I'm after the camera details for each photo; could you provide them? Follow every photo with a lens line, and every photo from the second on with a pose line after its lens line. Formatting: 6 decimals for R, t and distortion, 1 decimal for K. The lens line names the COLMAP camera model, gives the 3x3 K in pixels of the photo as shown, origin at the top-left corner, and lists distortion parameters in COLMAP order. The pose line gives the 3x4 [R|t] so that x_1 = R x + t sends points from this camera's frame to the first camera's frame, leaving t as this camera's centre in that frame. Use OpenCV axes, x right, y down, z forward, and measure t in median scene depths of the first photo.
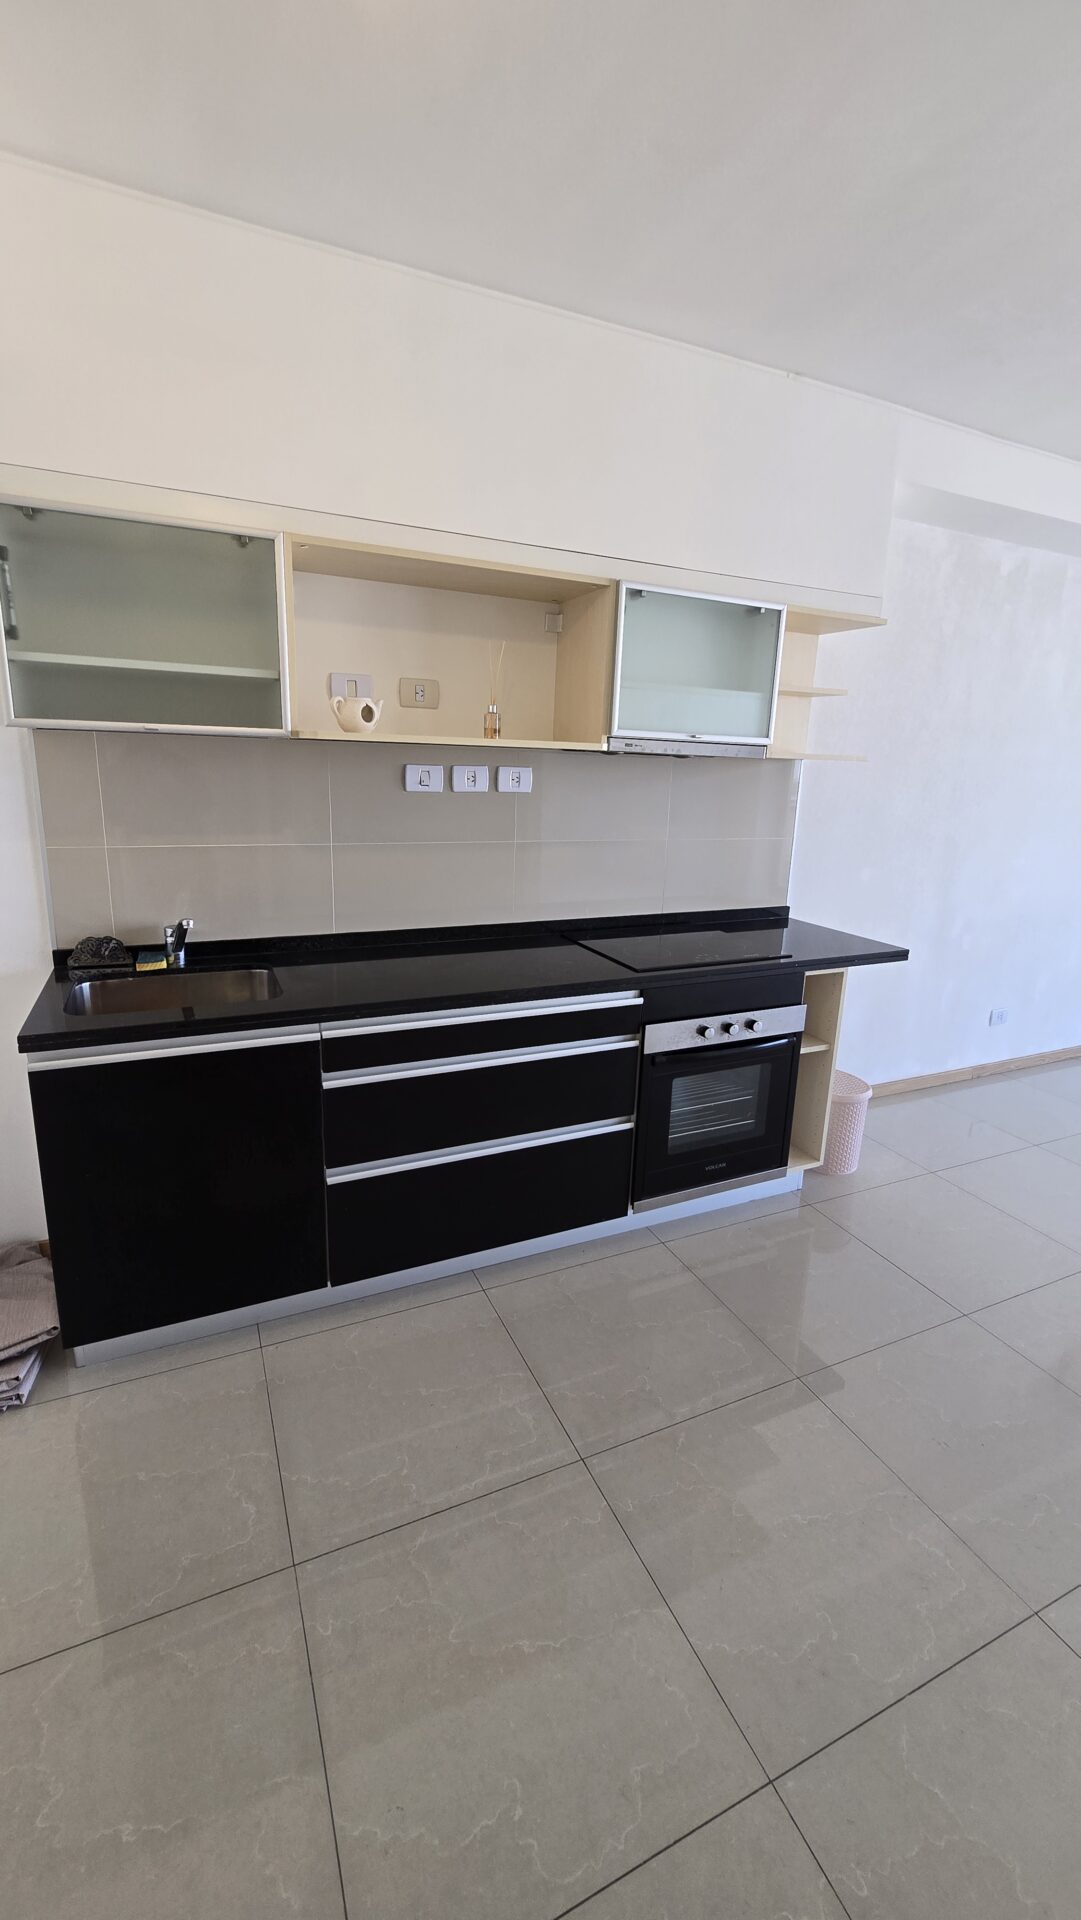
lens RADIAL K [[784.1, 0, 532.2], [0, 784.1, 957.1], [0, 0, 1]] dist [0.000588, 0.000187]
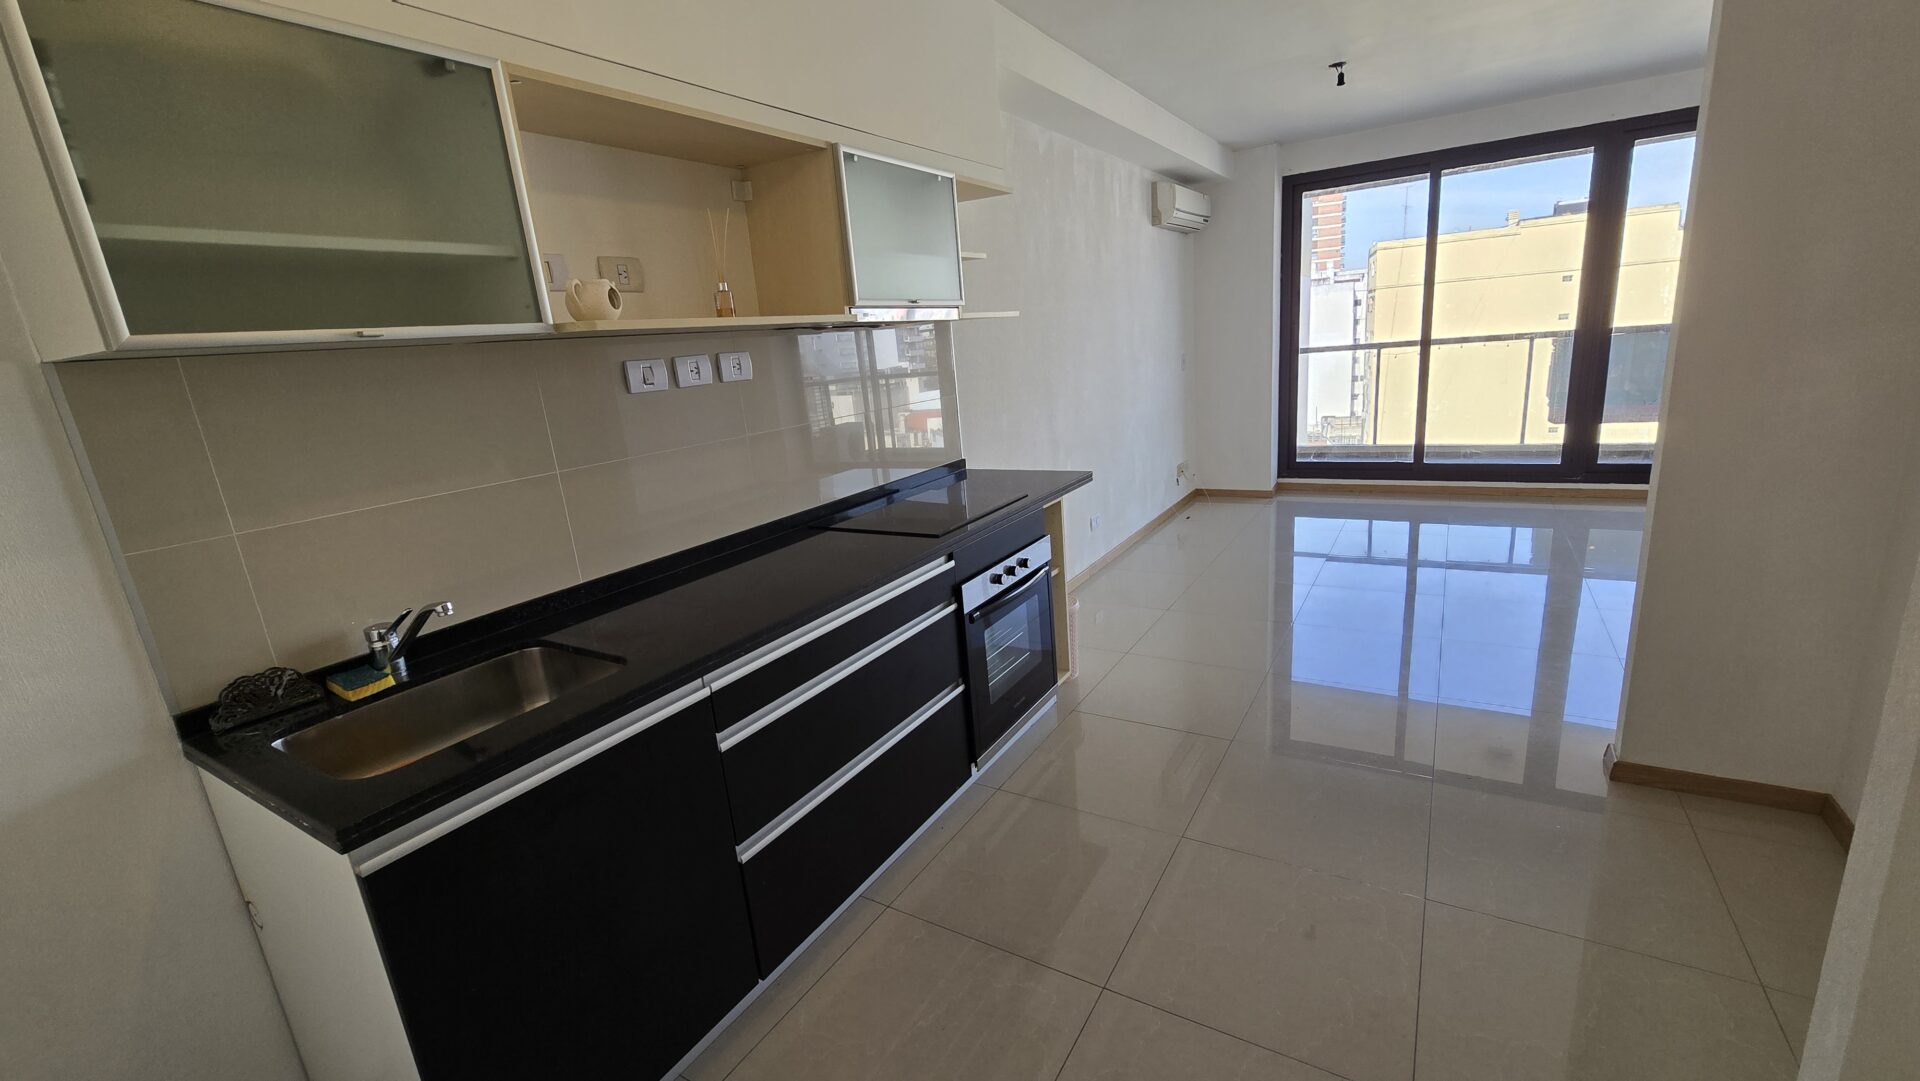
lens RADIAL K [[790.9, 0, 962.1], [0, 790.9, 548.8], [0, 0, 1]] dist [0.002246, 0.000290]
pose [[0.818659, -0.237864, 0.522704, -0.365822], [0.236290, 0.969091, 0.070921, -0.031235], [-0.523417, 0.065450, 0.849559, 0.124066]]
